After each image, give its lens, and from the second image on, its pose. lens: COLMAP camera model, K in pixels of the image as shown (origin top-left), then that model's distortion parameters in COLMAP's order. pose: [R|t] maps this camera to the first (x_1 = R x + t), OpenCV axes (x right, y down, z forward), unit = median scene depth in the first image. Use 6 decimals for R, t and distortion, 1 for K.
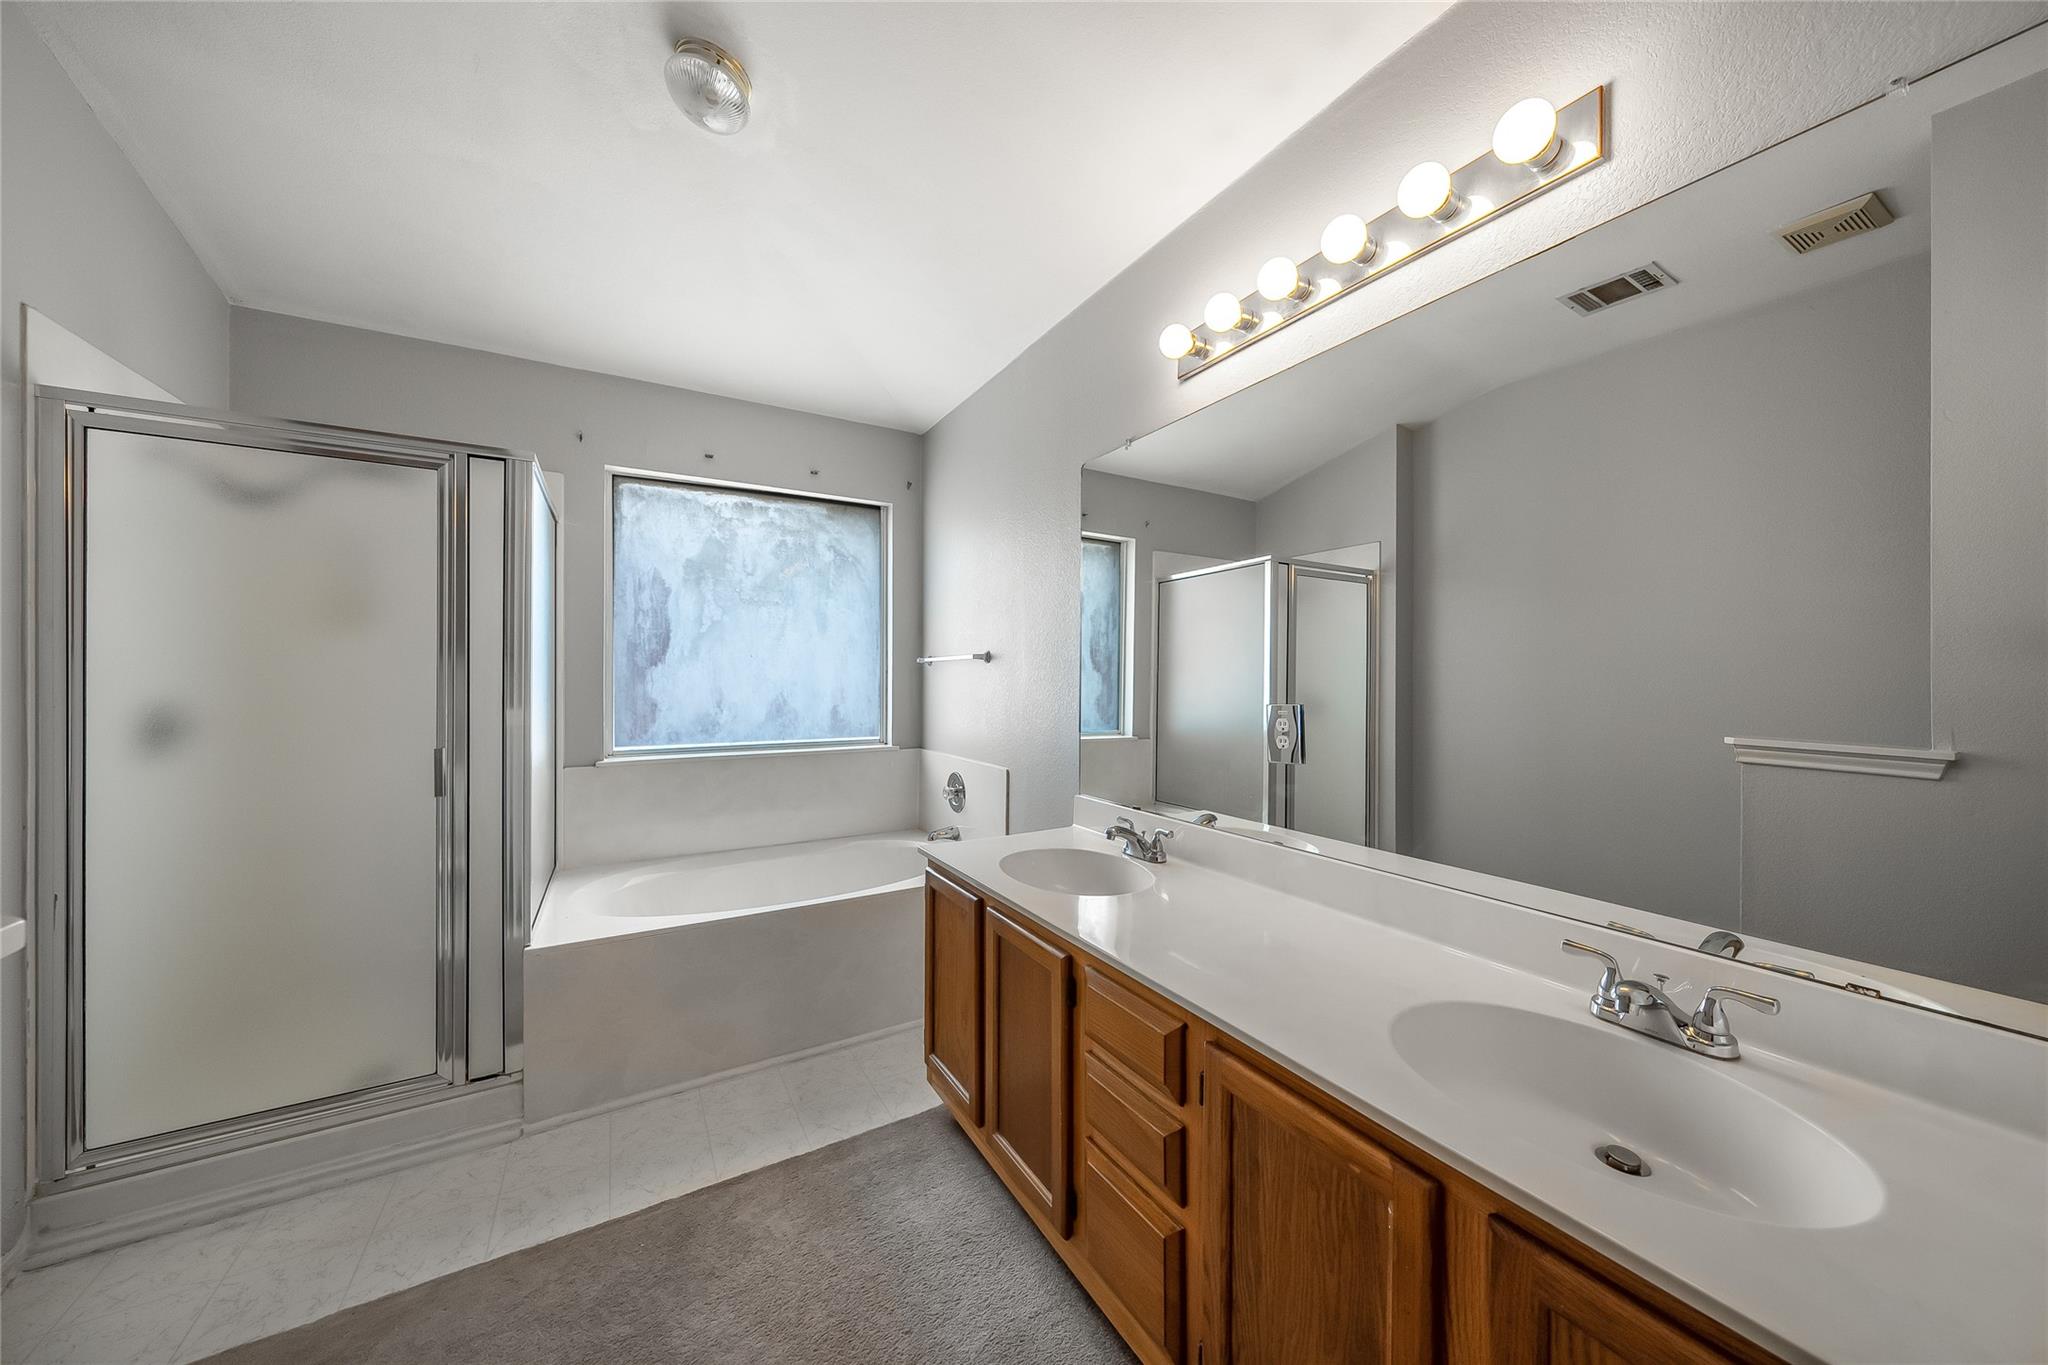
lens RADIAL K [[695.6, 0, 979.4], [0, 695.6, 675.7], [0, 0, 1]] dist [0.000564, -0.000006]
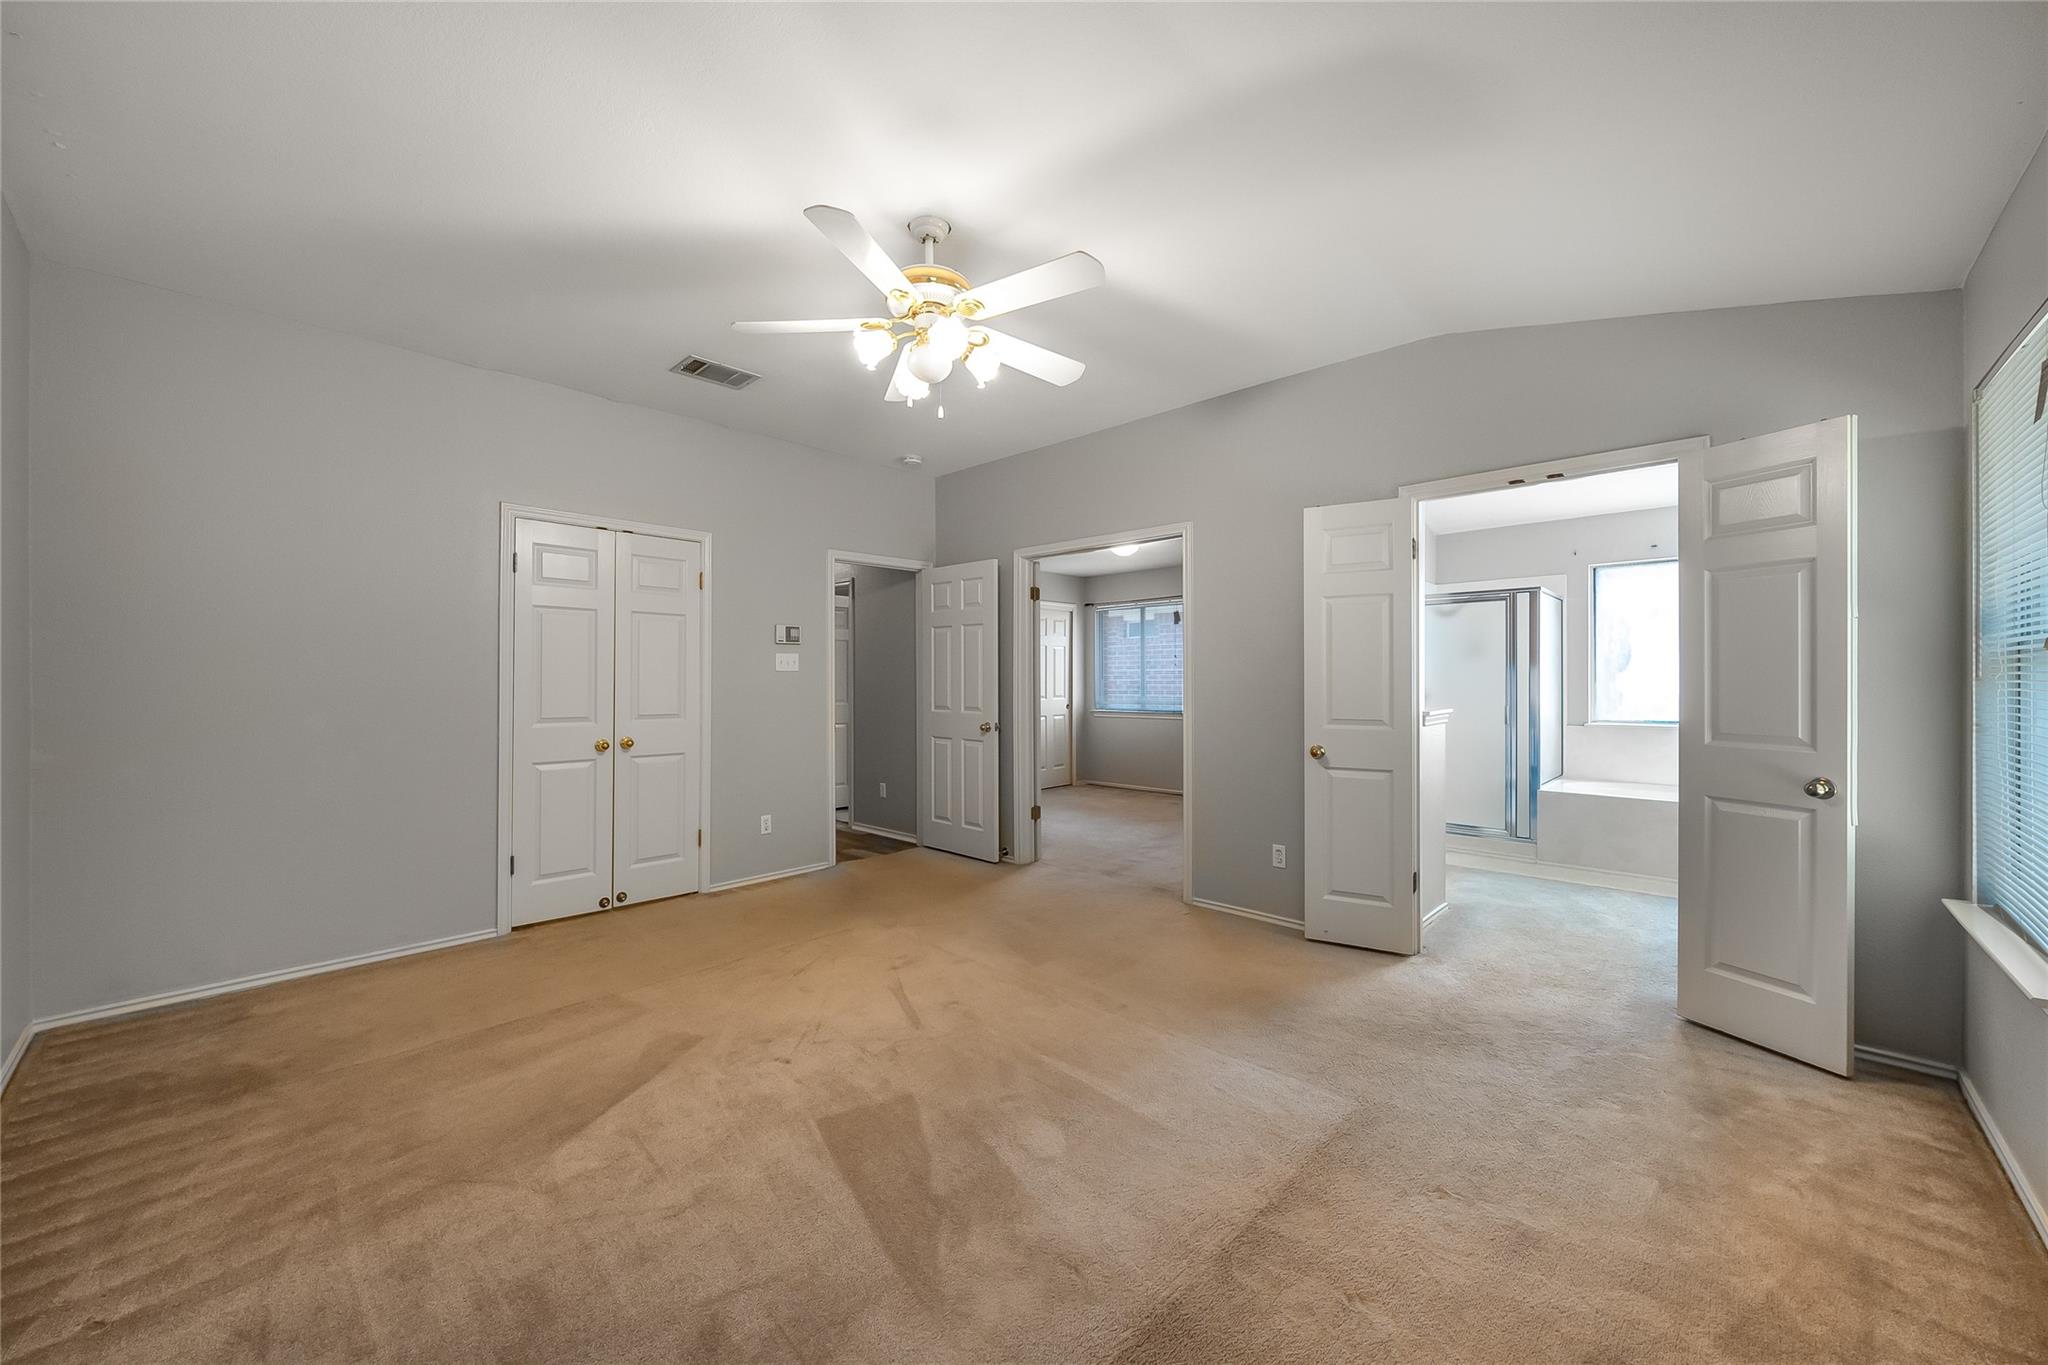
lens RADIAL K [[812.6, 0, 1028.9], [0, 812.6, 675.8], [0, 0, 1]] dist [-0.001744, -0.000343]
pose [[0.353127, -0.003485, -0.935569, 1.308440], [-0.001928, 0.999988, -0.004452, 0.011210], [0.935573, 0.003376, 0.353116, -1.586760]]
